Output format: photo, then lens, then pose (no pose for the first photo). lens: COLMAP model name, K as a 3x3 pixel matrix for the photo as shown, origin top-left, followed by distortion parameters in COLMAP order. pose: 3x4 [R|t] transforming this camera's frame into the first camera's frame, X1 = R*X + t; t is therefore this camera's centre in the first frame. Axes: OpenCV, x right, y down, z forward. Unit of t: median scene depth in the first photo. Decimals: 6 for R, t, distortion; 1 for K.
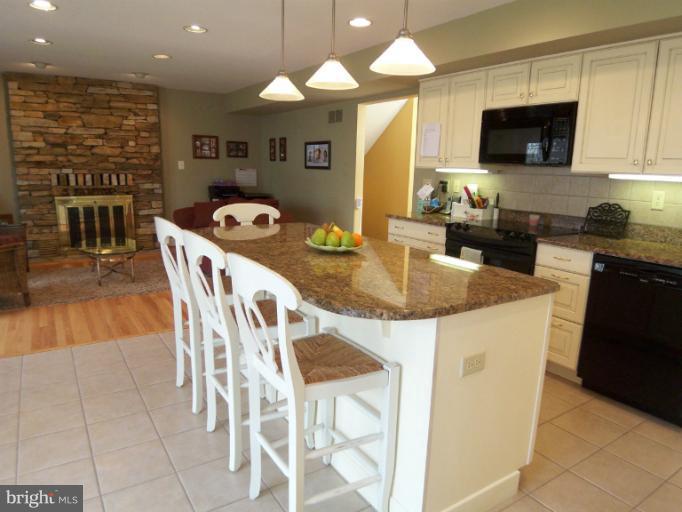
lens RADIAL K [[461.6, 0, 337.0], [0, 461.6, 260.2], [0, 0, 1]] dist [-0.007014, -0.037489]
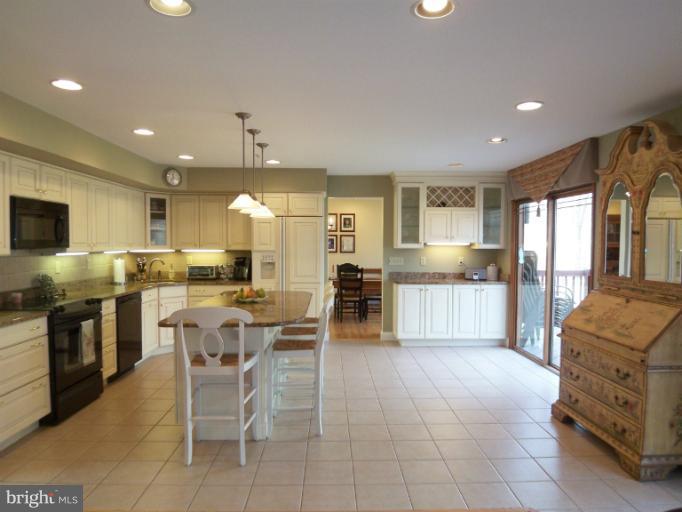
lens RADIAL K [[461.6, 0, 334.4], [0, 461.6, 256.5], [0, 0, 1]] dist [-0.007014, -0.037489]
pose [[-0.845363, -0.042690, 0.532483, -0.337412], [0.083036, 0.974184, 0.209929, -0.148778], [-0.527699, 0.221682, -0.819995, 0.628131]]
